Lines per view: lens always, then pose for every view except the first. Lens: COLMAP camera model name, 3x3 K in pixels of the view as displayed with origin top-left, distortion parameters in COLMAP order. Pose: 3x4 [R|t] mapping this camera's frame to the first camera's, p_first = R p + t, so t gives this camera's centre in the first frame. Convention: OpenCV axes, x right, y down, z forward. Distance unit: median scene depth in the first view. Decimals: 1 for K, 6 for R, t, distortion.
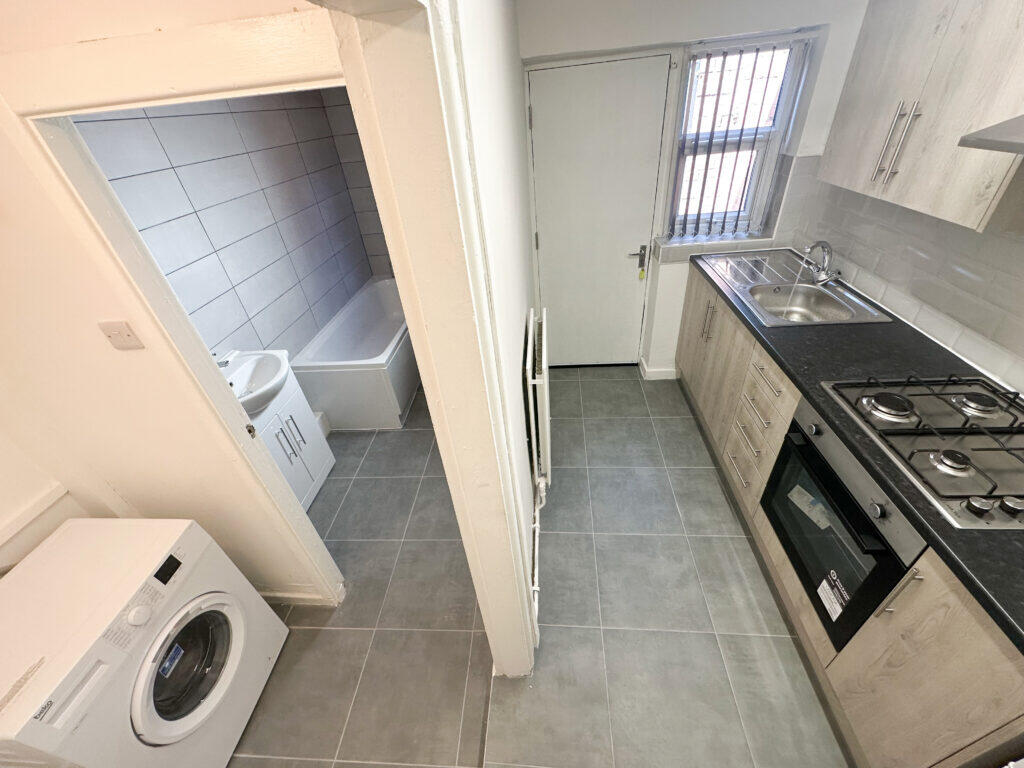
lens RADIAL K [[410.2, 0, 512.0], [0, 410.2, 384.0], [0, 0, 1]] dist [0.000035, 0.000006]
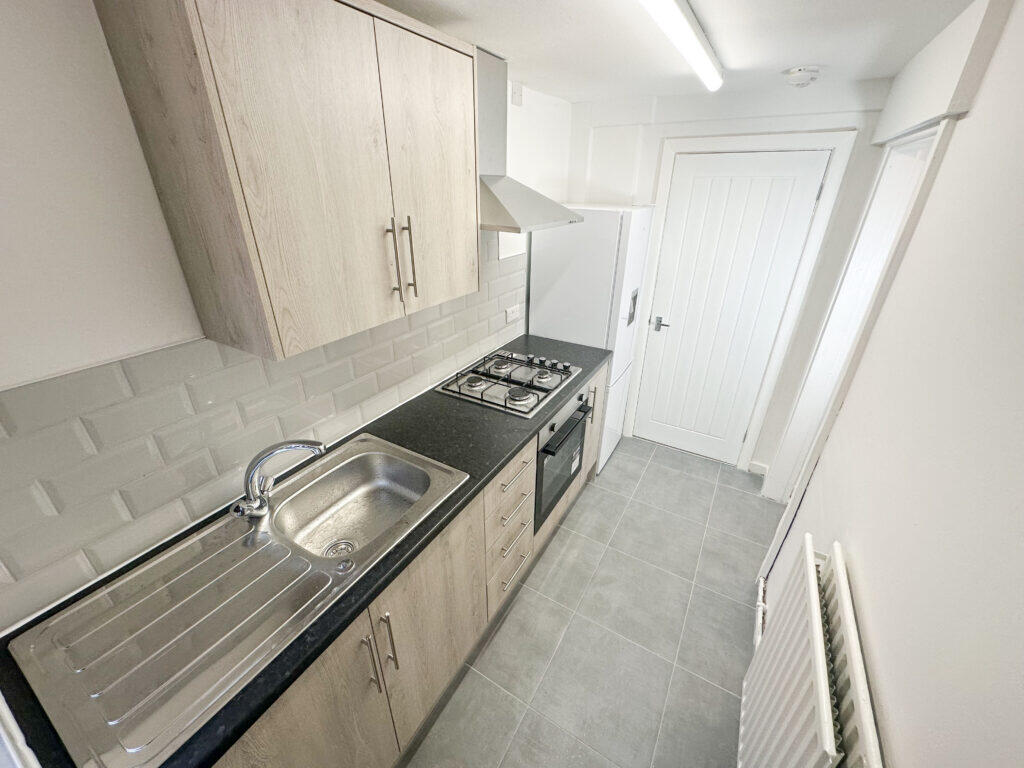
lens RADIAL K [[410.2, 0, 512.0], [0, 410.2, 384.0], [0, 0, 1]] dist [0.000035, 0.000006]
pose [[-0.894393, -0.121062, 0.430588, 0.246398], [0.311143, 0.523191, 0.793386, -0.833042], [-0.321328, 0.843573, -0.430271, 1.188437]]
